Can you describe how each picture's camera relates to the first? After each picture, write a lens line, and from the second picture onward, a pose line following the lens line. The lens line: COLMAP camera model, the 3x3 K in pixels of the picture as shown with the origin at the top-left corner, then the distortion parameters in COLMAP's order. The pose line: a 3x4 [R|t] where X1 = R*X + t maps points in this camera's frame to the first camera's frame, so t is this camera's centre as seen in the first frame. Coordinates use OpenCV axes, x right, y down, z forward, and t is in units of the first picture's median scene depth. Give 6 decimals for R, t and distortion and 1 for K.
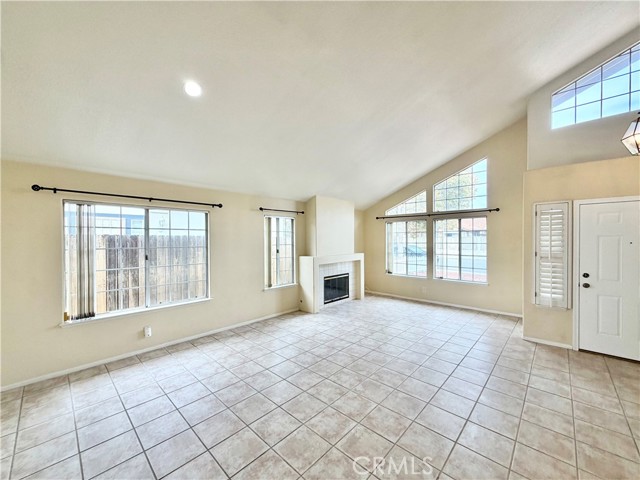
lens RADIAL K [[254.8, 0, 318.5], [0, 254.8, 240.0], [0, 0, 1]] dist [-0.001957, -0.000052]
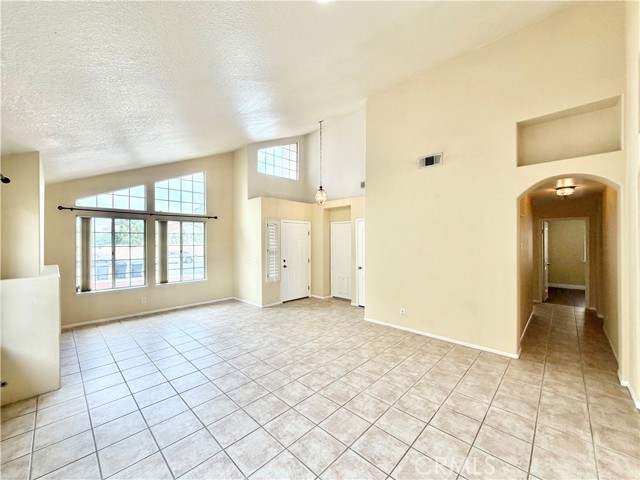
lens RADIAL K [[254.8, 0, 318.0], [0, 254.8, 240.9], [0, 0, 1]] dist [-0.001957, -0.000052]
pose [[0.011578, 0.004951, 0.999921, -0.703227], [0.005861, 0.999970, -0.005019, 0.003894], [-0.999916, 0.005918, 0.011549, 0.653654]]
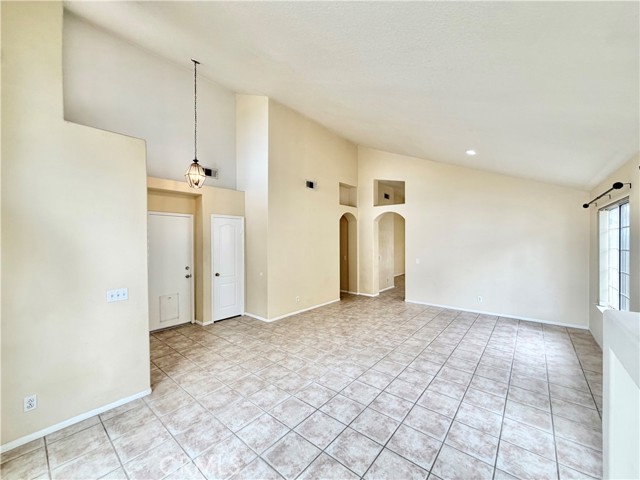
lens RADIAL K [[254.8, 0, 317.4], [0, 254.8, 241.4], [0, 0, 1]] dist [-0.001957, -0.000052]
pose [[-0.998457, 0.006948, -0.055090, 0.403186], [0.006521, 0.999947, 0.007919, -0.010634], [0.055142, 0.007547, -0.998450, 1.696233]]
